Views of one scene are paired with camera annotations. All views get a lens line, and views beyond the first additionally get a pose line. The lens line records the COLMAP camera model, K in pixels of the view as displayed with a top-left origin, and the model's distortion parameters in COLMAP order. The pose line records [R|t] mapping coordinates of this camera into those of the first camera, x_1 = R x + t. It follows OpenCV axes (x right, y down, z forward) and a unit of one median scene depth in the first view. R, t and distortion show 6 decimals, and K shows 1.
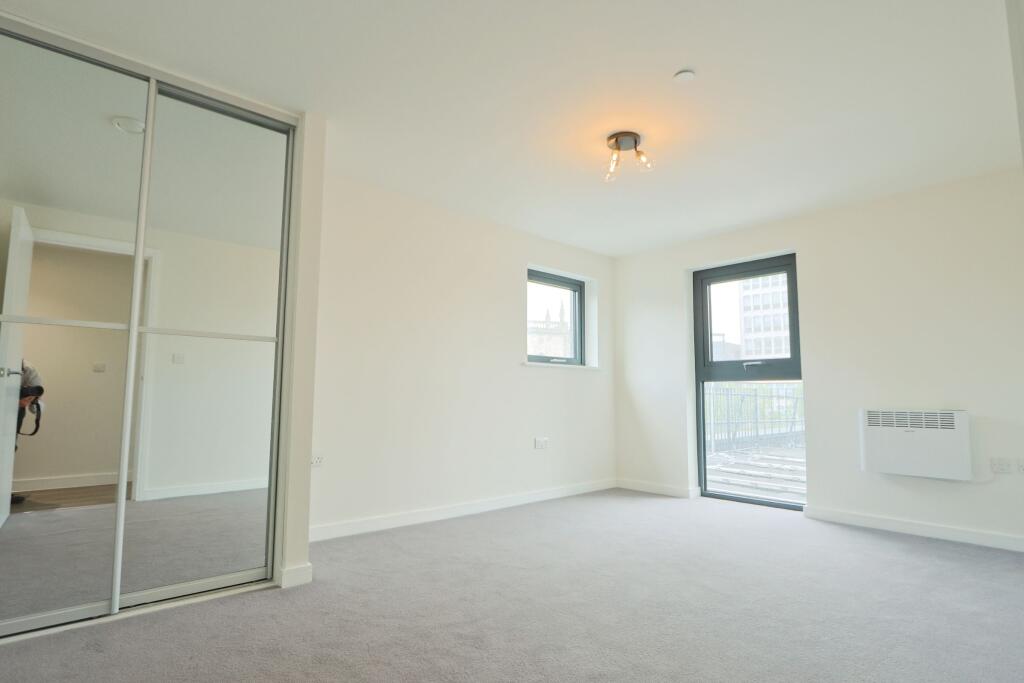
lens RADIAL K [[525.3, 0, 513.6], [0, 525.3, 337.7], [0, 0, 1]] dist [-0.038376, 0.000194]
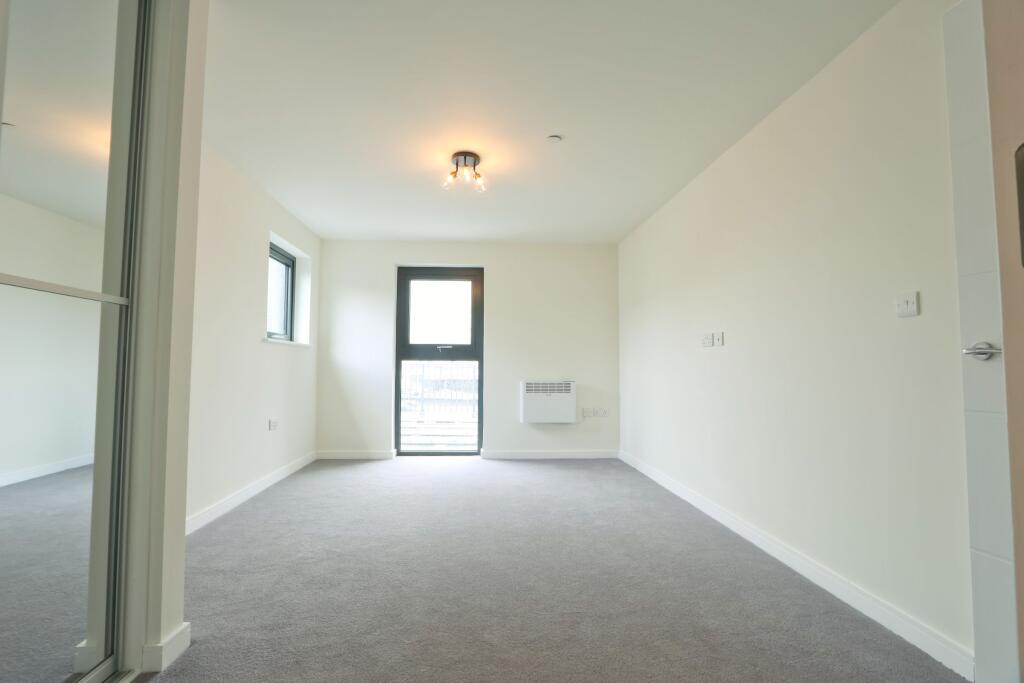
lens RADIAL K [[464.8, 0, 512.0], [0, 464.8, 341.5], [0, 0, 1]] dist [-0.032397, -0.000282]
pose [[0.615370, 0.038080, 0.787318, -0.358422], [-0.085147, 0.996199, 0.018368, -0.000023], [-0.783626, -0.078341, 0.616273, 0.171850]]
